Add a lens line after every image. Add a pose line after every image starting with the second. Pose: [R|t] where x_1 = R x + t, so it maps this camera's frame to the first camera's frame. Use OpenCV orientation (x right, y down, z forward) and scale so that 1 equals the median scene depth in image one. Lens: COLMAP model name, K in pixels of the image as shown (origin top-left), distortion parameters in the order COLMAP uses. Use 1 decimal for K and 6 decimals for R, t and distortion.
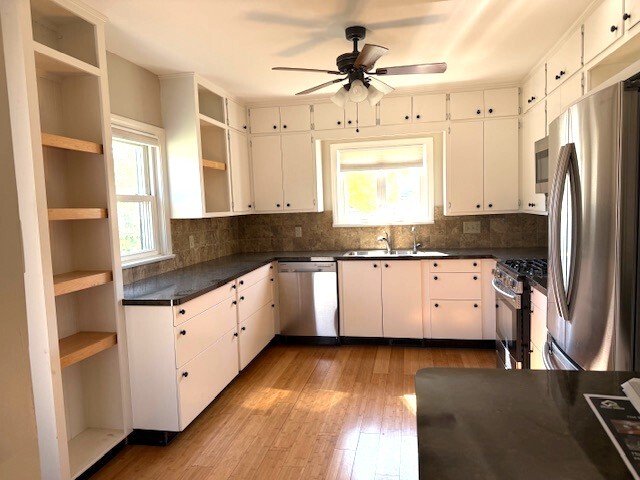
lens RADIAL K [[446.6, 0, 320.0], [0, 446.6, 240.0], [0, 0, 1]] dist [0.005390, -0.000984]
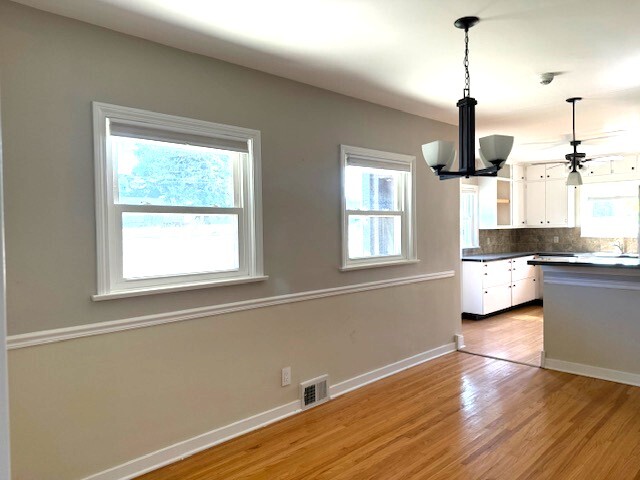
lens RADIAL K [[446.6, 0, 320.0], [0, 446.6, 240.0], [0, 0, 1]] dist [0.005390, -0.000984]
pose [[0.816937, 0.035823, -0.575613, 0.200208], [-0.058760, 0.998045, -0.021282, 0.073761], [0.573725, 0.051209, 0.817445, -0.871151]]
